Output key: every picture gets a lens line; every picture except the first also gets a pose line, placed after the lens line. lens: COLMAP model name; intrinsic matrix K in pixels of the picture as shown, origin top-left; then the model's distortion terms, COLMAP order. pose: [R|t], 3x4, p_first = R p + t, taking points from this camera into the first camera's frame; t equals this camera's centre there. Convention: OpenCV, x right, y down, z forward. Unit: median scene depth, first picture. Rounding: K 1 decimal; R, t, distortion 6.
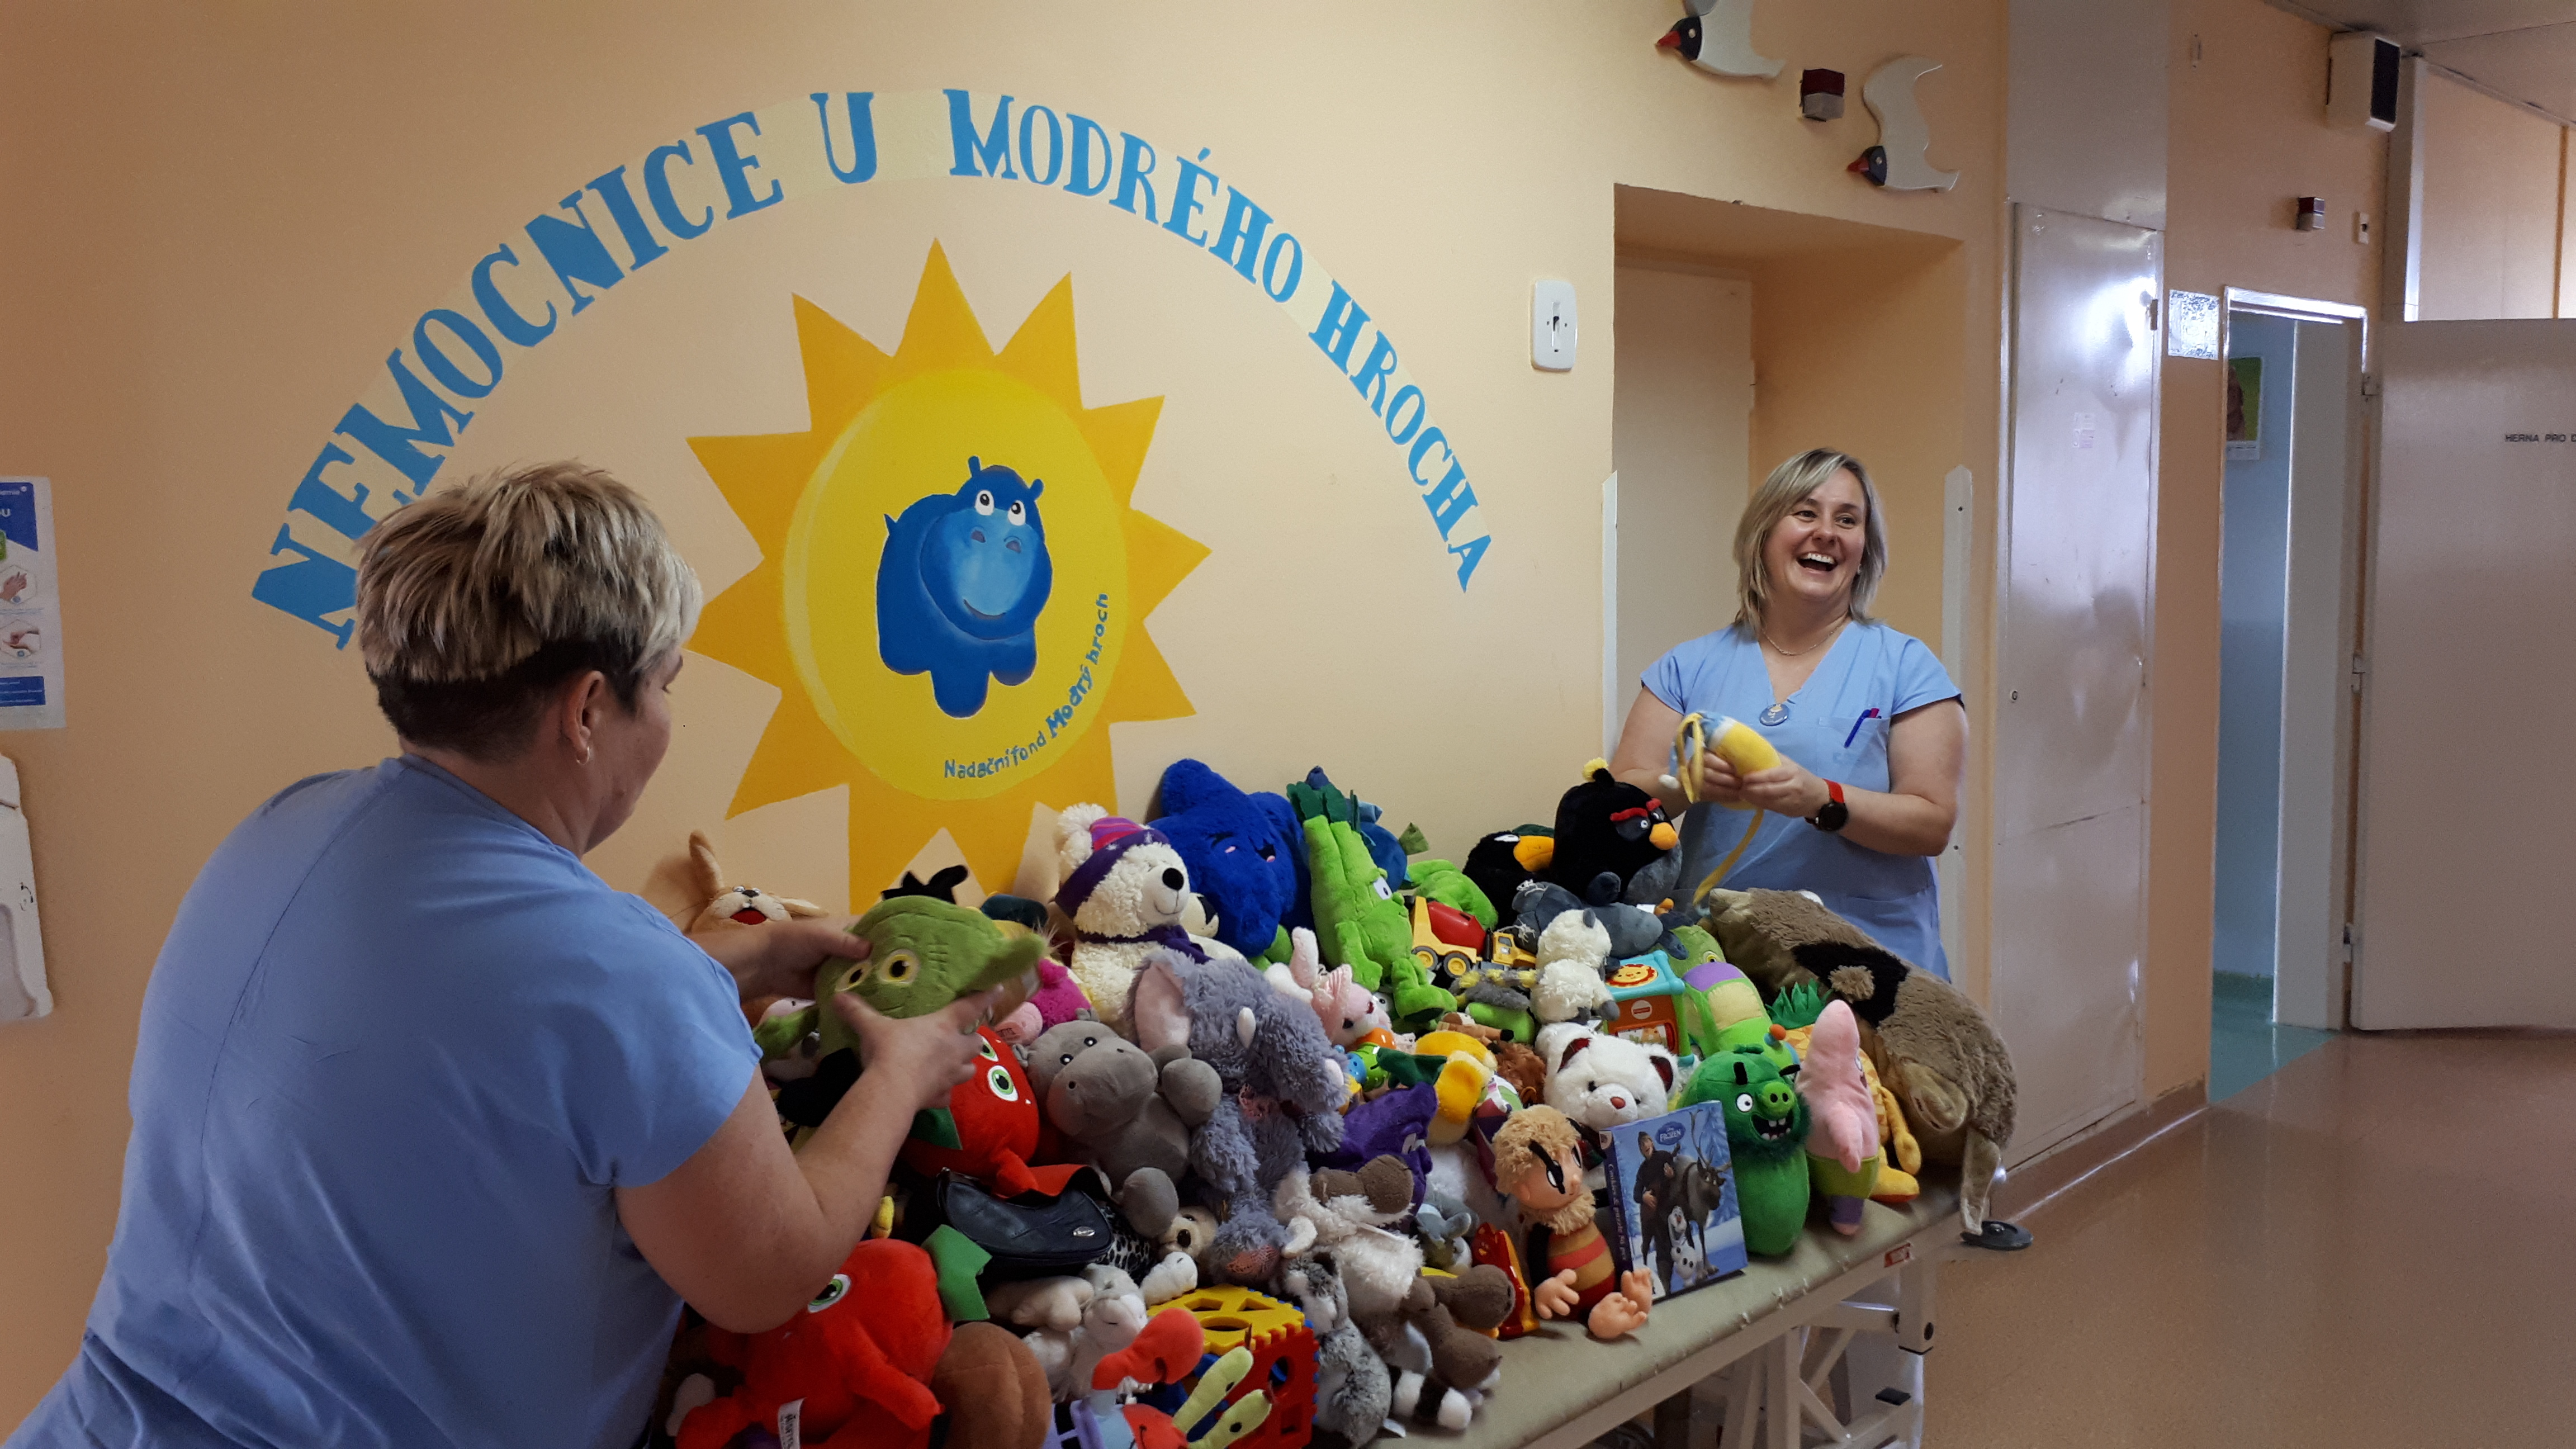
lens RADIAL K [[2017.0, 0, 1305.0], [0, 2017.0, 721.4], [0, 0, 1]] dist [0.088207, -0.192954]
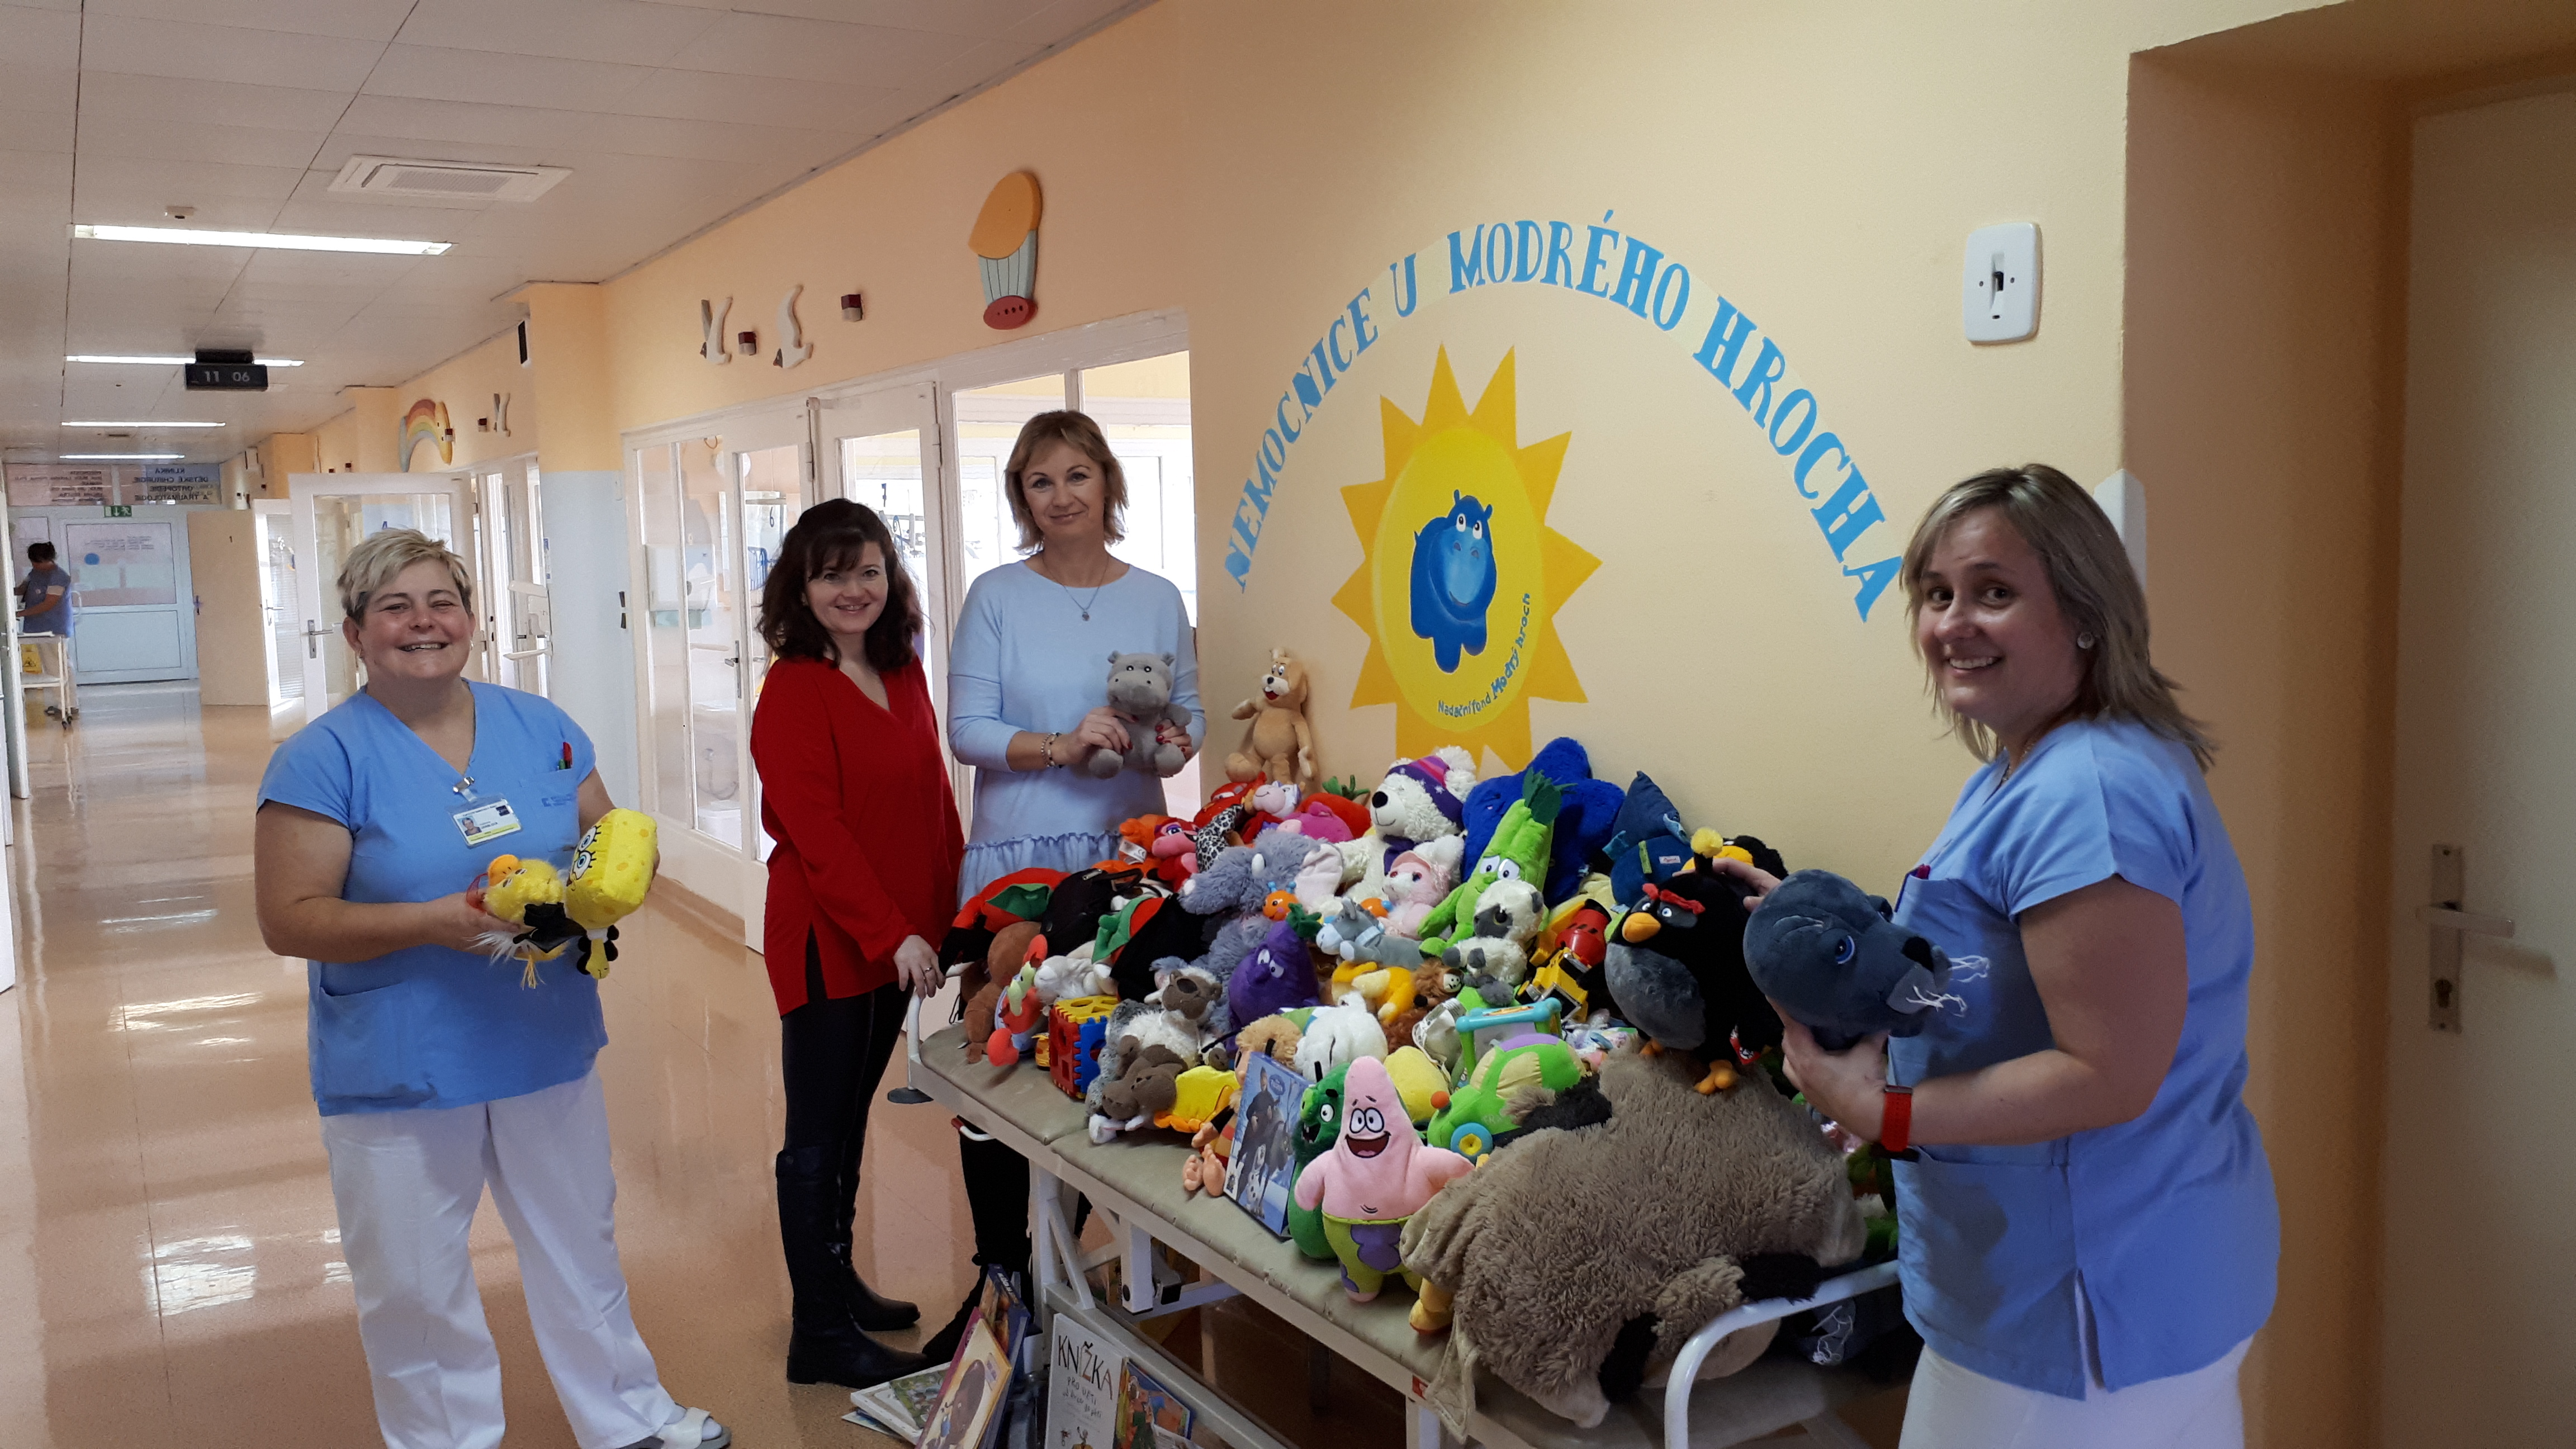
lens RADIAL K [[2012.3, 0, 1293.2], [0, 2012.3, 732.1], [0, 0, 1]] dist [0.234977, -0.481223]
pose [[-0.252342, 0.108581, -0.961527, 1.167983], [-0.089344, 0.986825, 0.134885, -0.135372], [0.963505, 0.119944, -0.239317, 1.171658]]
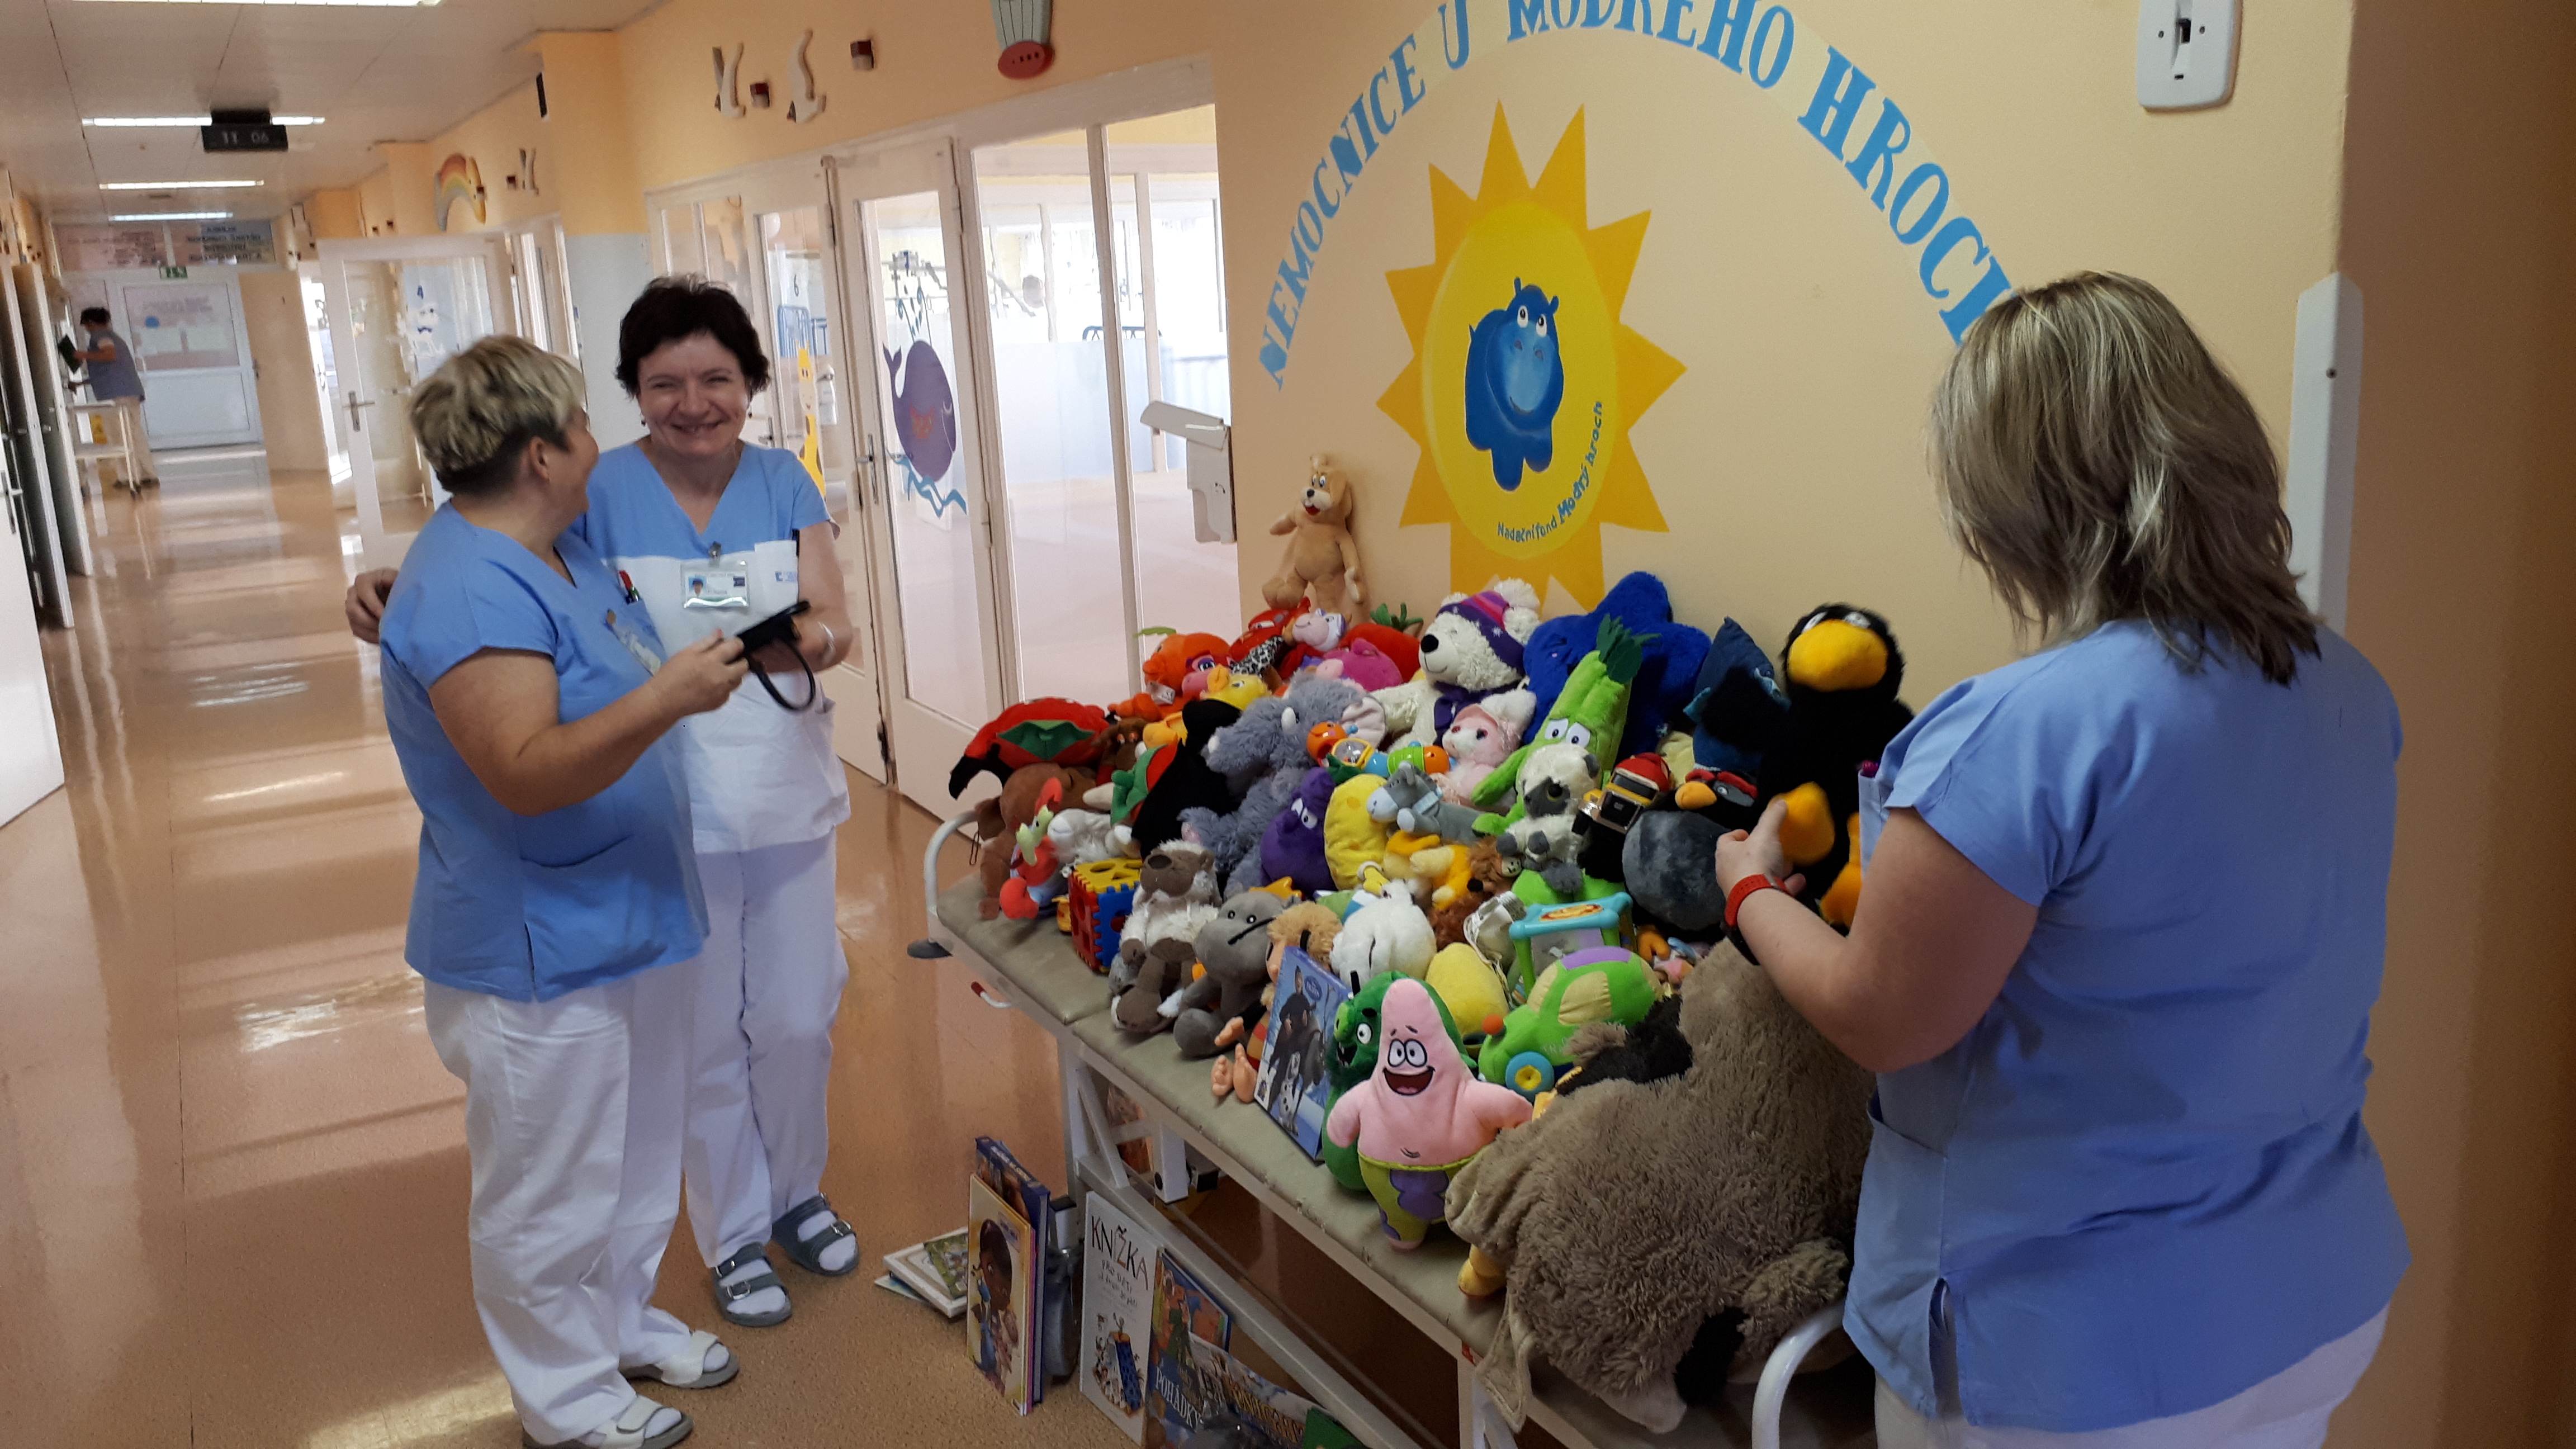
lens RADIAL K [[2026.8, 0, 1288.0], [0, 2026.8, 724.5], [0, 0, 1]] dist [0.156442, -0.283027]
pose [[-0.288193, 0.231473, -0.929174, 1.017616], [-0.064770, 0.963409, 0.260090, -0.171703], [0.955379, 0.135139, -0.262656, 1.152234]]
